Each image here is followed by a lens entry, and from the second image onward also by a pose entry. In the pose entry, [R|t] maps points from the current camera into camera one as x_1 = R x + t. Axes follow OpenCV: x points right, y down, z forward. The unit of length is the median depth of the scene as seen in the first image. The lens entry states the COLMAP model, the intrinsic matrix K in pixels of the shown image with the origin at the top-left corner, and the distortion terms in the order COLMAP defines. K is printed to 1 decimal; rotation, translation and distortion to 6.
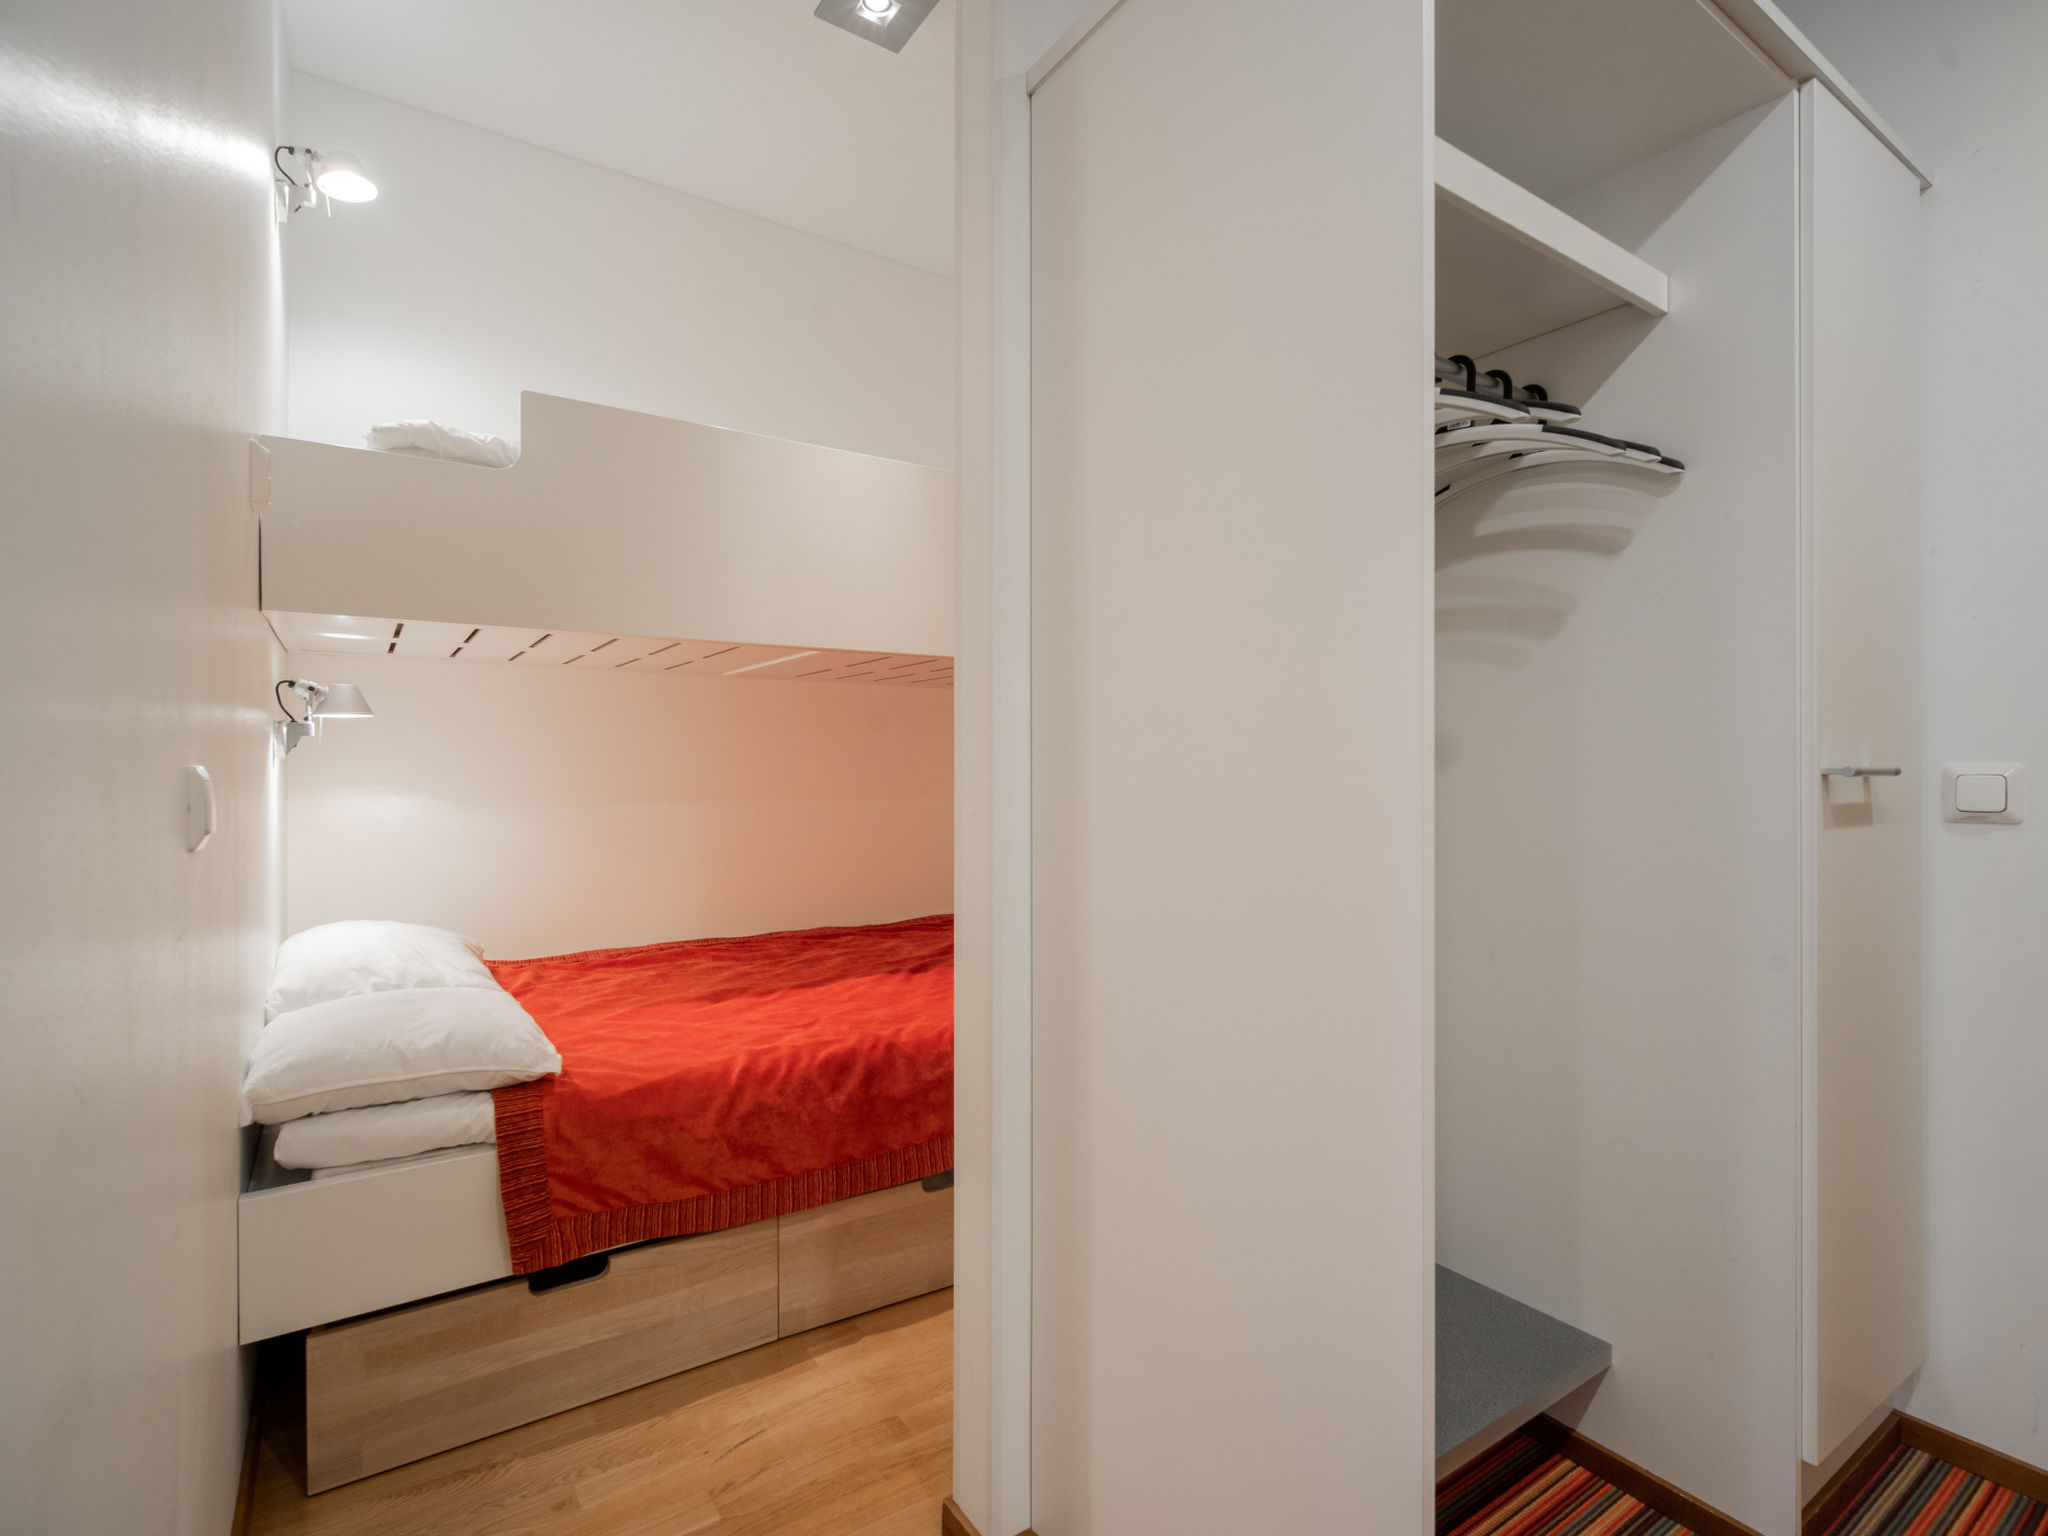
lens RADIAL K [[997.9, 0, 1012.8], [0, 997.9, 758.7], [0, 0, 1]] dist [-0.005217, -0.000541]
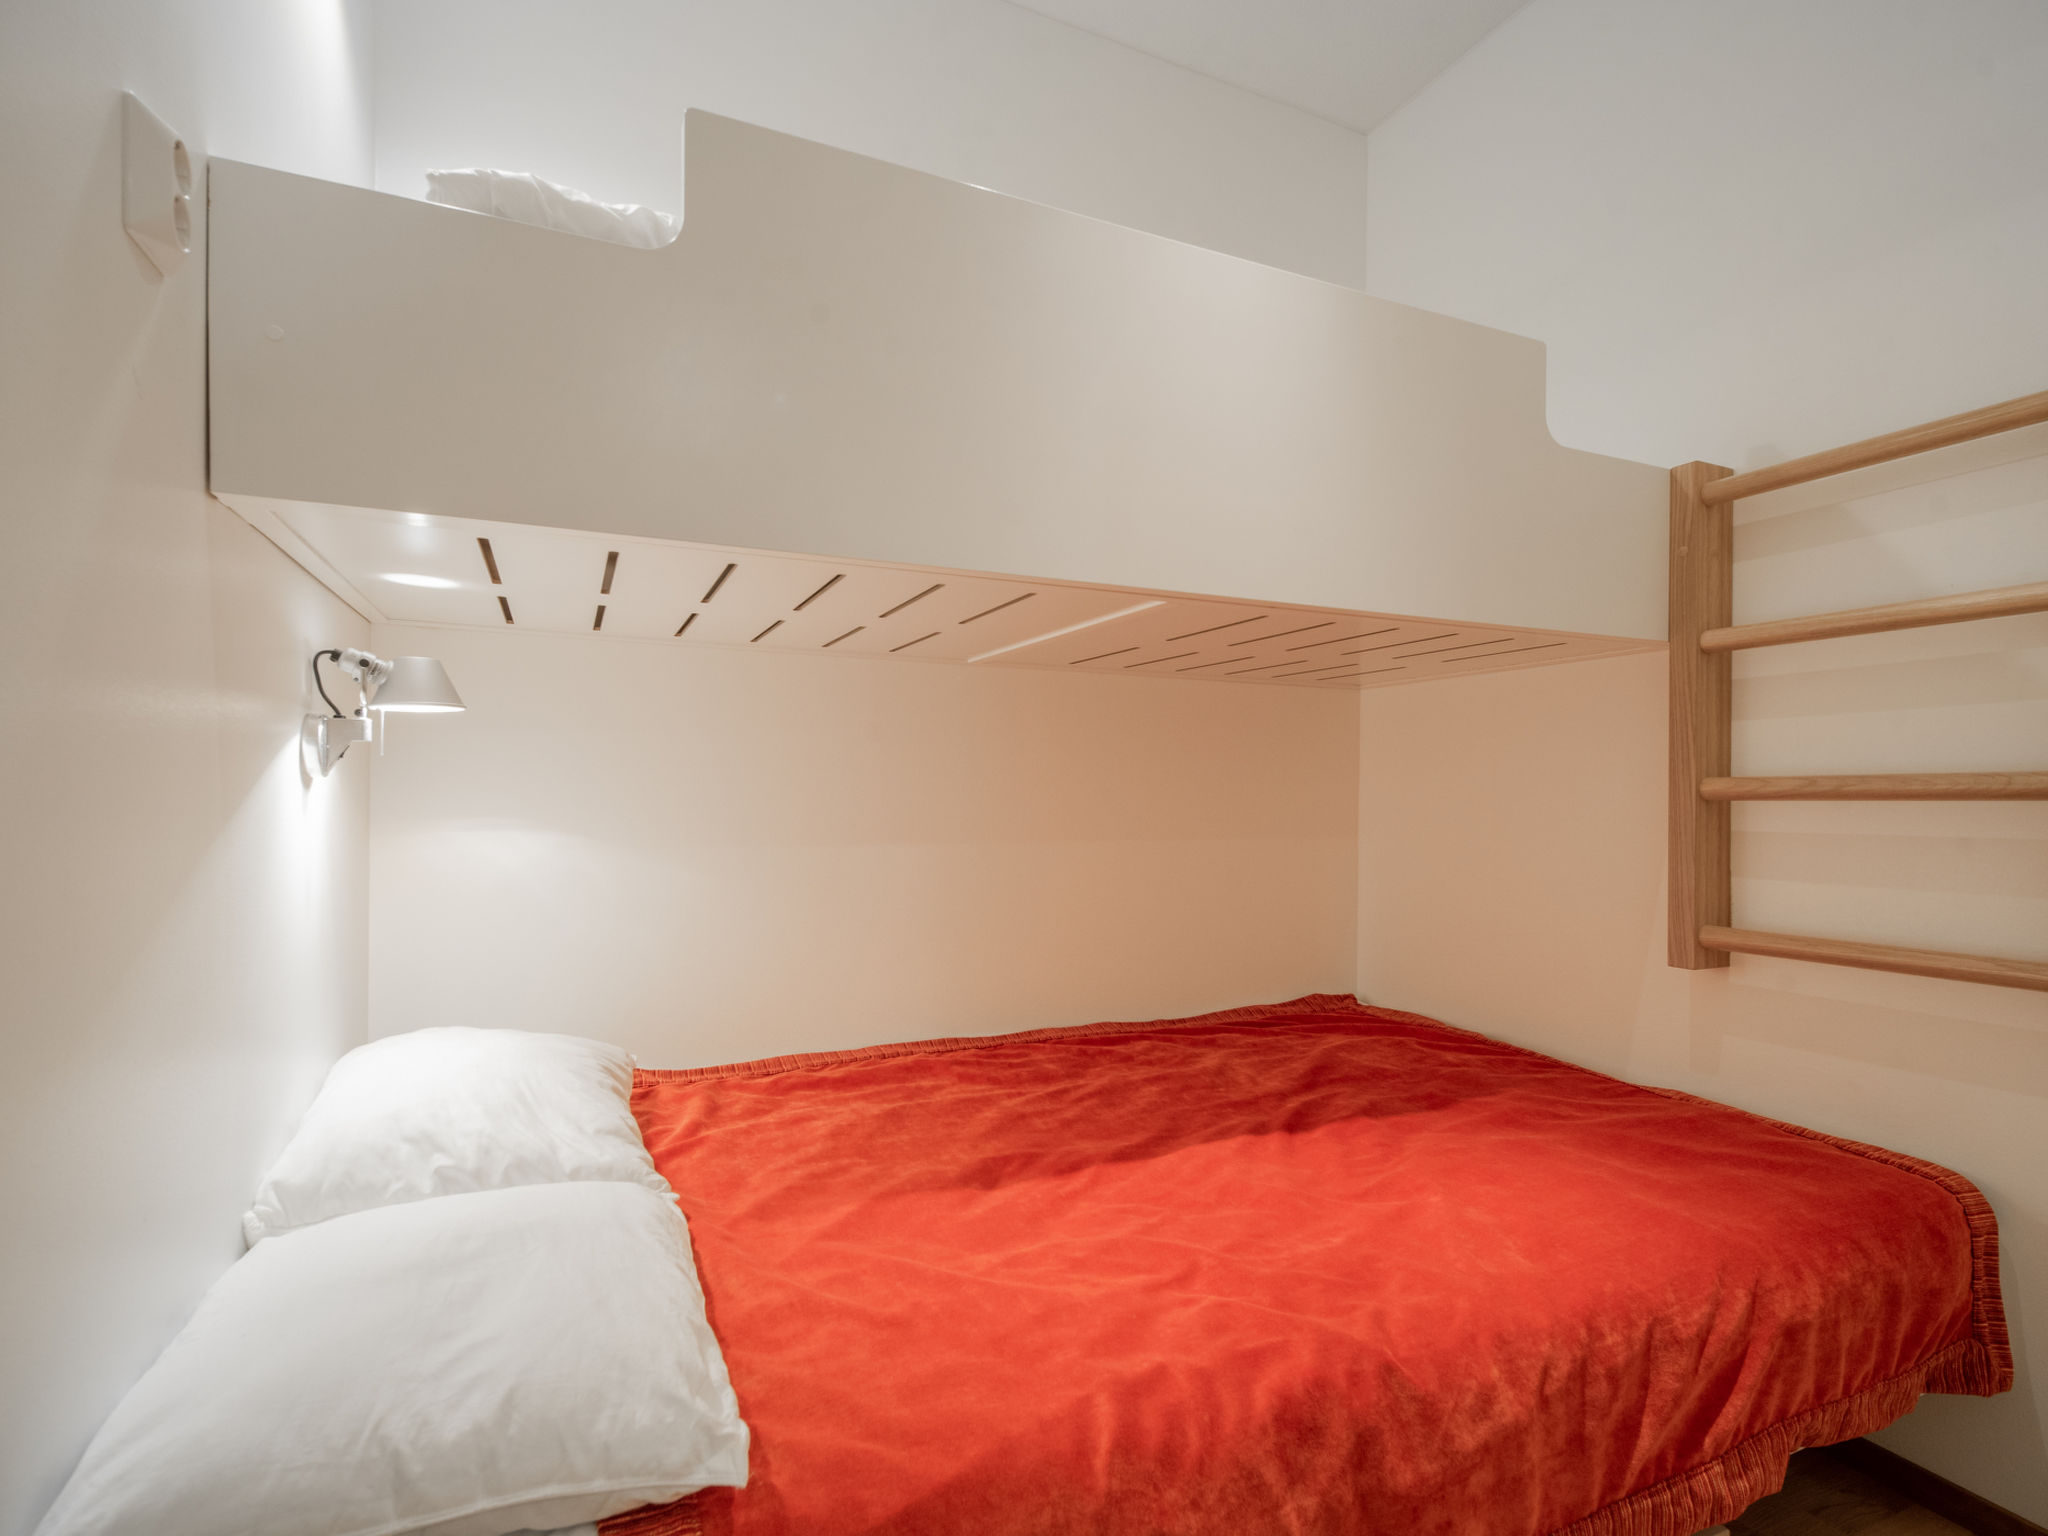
lens RADIAL K [[997.9, 0, 1031.1], [0, 997.9, 782.4], [0, 0, 1]] dist [-0.005217, -0.000541]
pose [[0.989417, 0.006778, -0.144940, -0.207431], [-0.006936, 0.999976, -0.000583, 0.000905], [0.144933, 0.001583, 0.989440, 0.451266]]
